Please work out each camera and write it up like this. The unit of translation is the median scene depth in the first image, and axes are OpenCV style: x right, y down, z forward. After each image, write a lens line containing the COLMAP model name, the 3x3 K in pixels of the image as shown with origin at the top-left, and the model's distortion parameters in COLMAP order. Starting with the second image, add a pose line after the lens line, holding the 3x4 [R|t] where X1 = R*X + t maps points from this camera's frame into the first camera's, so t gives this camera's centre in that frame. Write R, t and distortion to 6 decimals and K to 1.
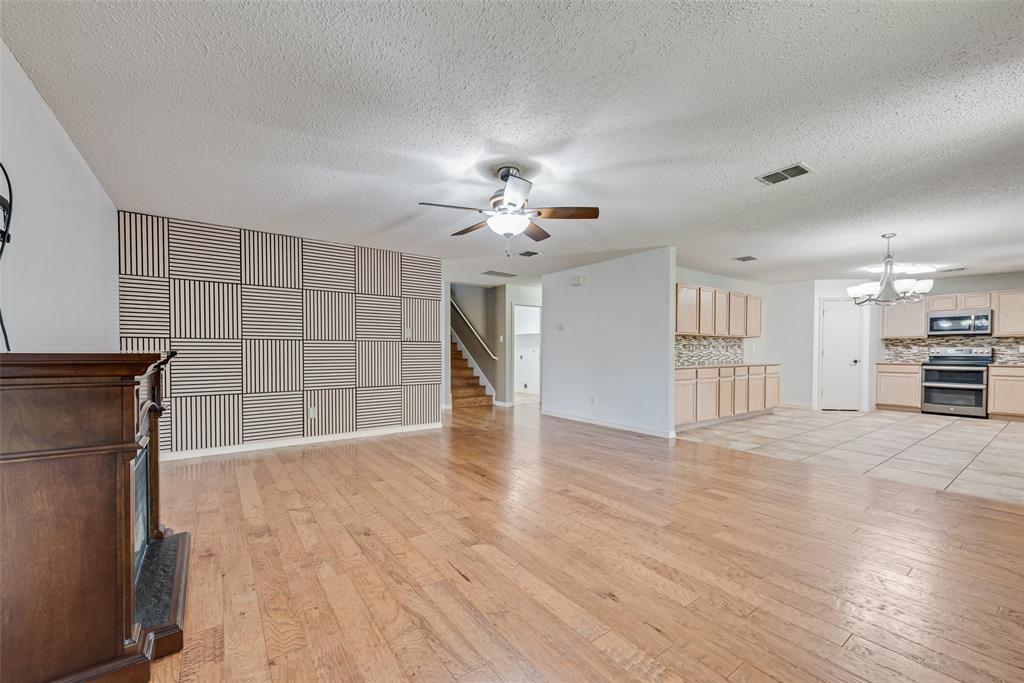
lens RADIAL K [[399.0, 0, 506.0], [0, 399.0, 356.8], [0, 0, 1]] dist [0.007817, -0.003059]
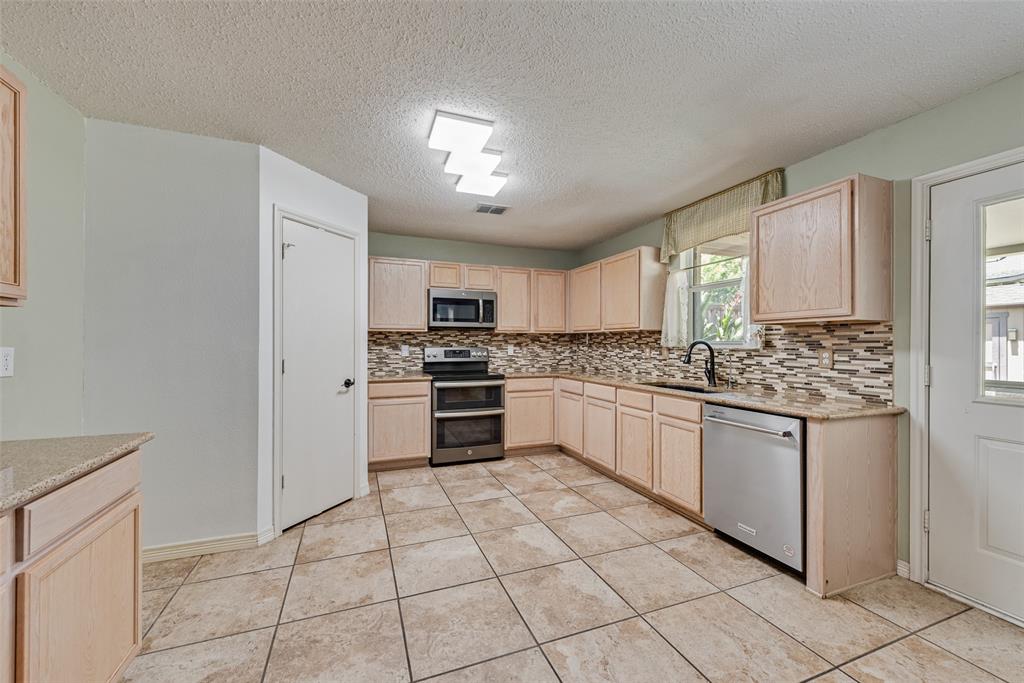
lens RADIAL K [[399.0, 0, 508.7], [0, 399.0, 344.2], [0, 0, 1]] dist [0.007817, -0.003059]
pose [[0.243490, -0.002877, 0.969899, 0.546249], [0.012026, 0.999928, -0.000053, -0.029159], [-0.969829, 0.011677, 0.243507, 0.786934]]
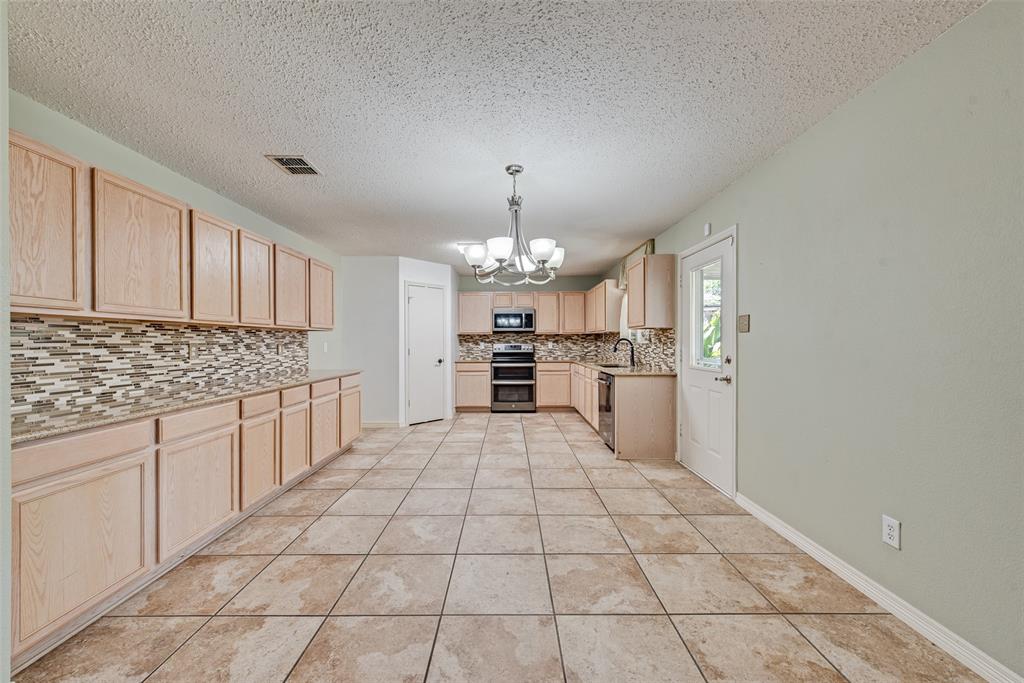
lens RADIAL K [[399.0, 0, 509.3], [0, 399.0, 341.4], [0, 0, 1]] dist [0.007817, -0.003059]
pose [[0.574674, -0.003357, 0.818375, 0.293438], [0.016259, 0.999841, -0.007316, -0.022992], [-0.818221, 0.017511, 0.574638, 0.430291]]
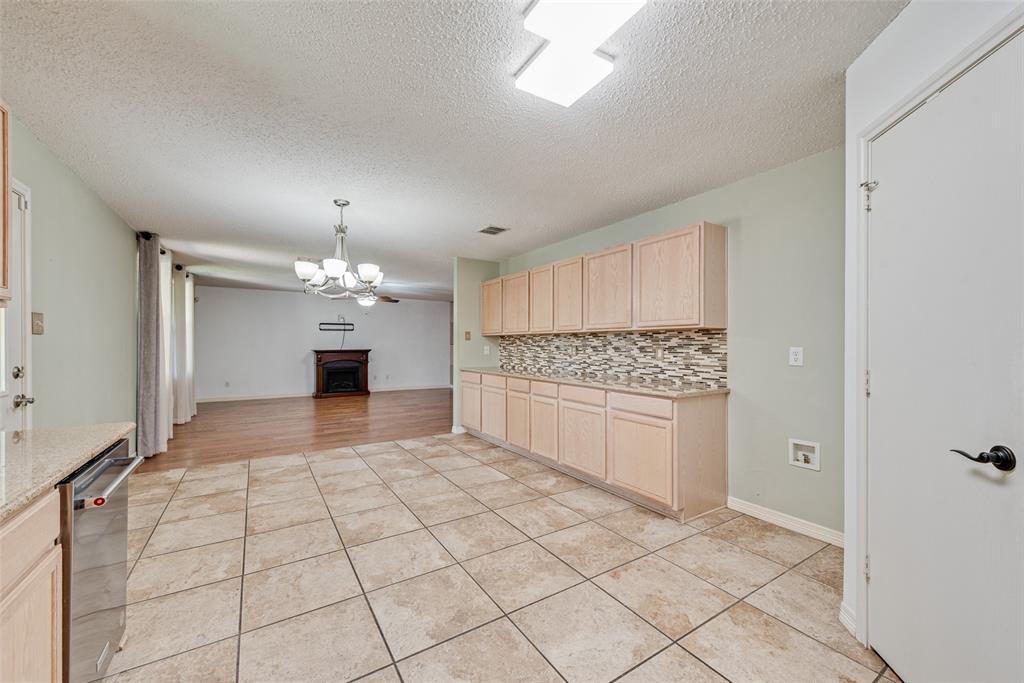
lens RADIAL K [[399.0, 0, 509.6], [0, 399.0, 345.2], [0, 0, 1]] dist [0.007817, -0.003059]
pose [[-0.048588, 0.000836, -0.998819, 1.100109], [-0.016319, 0.999866, 0.001630, -0.029460], [0.998686, 0.016379, -0.048567, 0.883648]]
